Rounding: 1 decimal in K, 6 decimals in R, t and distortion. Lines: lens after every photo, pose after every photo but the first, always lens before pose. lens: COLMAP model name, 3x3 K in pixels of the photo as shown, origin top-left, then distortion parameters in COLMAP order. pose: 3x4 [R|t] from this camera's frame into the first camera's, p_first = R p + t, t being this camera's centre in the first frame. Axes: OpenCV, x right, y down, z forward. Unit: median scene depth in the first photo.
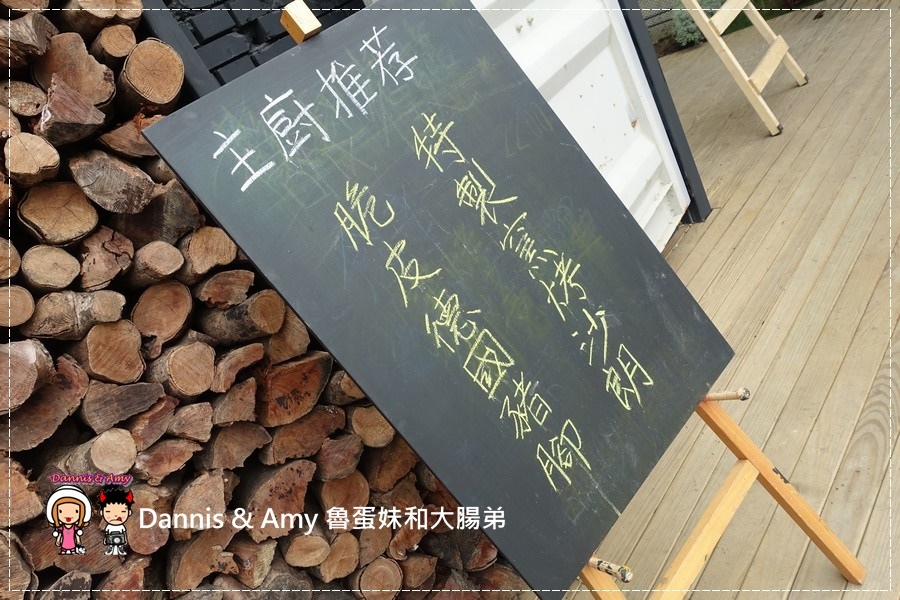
lens RADIAL K [[619.5, 0, 450.2], [0, 619.5, 301.2], [0, 0, 1]] dist [0.013455, -0.009277]
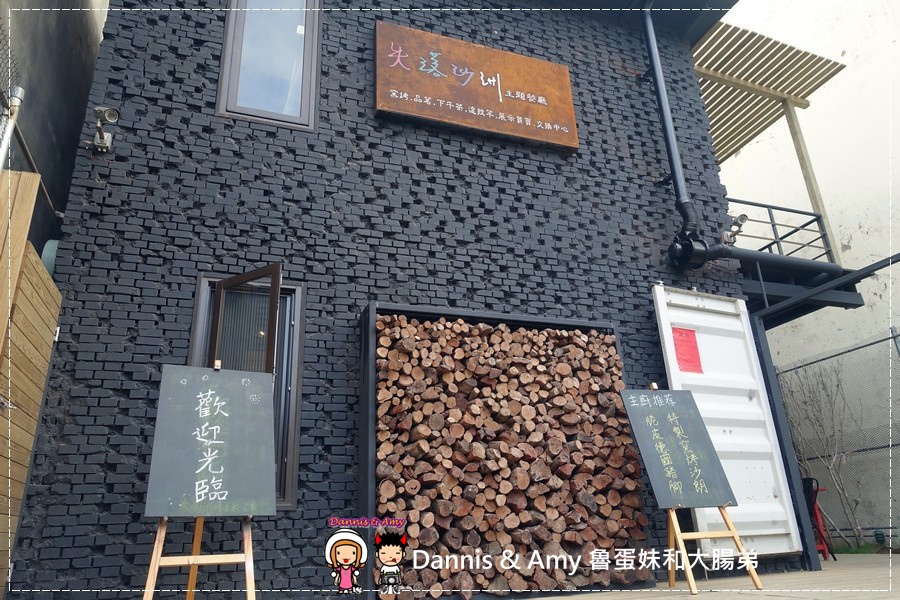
lens RADIAL K [[619.5, 0, 449.4], [0, 619.5, 301.0], [0, 0, 1]] dist [0.013455, -0.009277]
pose [[0.806413, 0.261888, -0.530200, 0.857166], [-0.538024, 0.697010, -0.474032, 2.219406], [0.245412, 0.667526, 0.702980, -3.220741]]
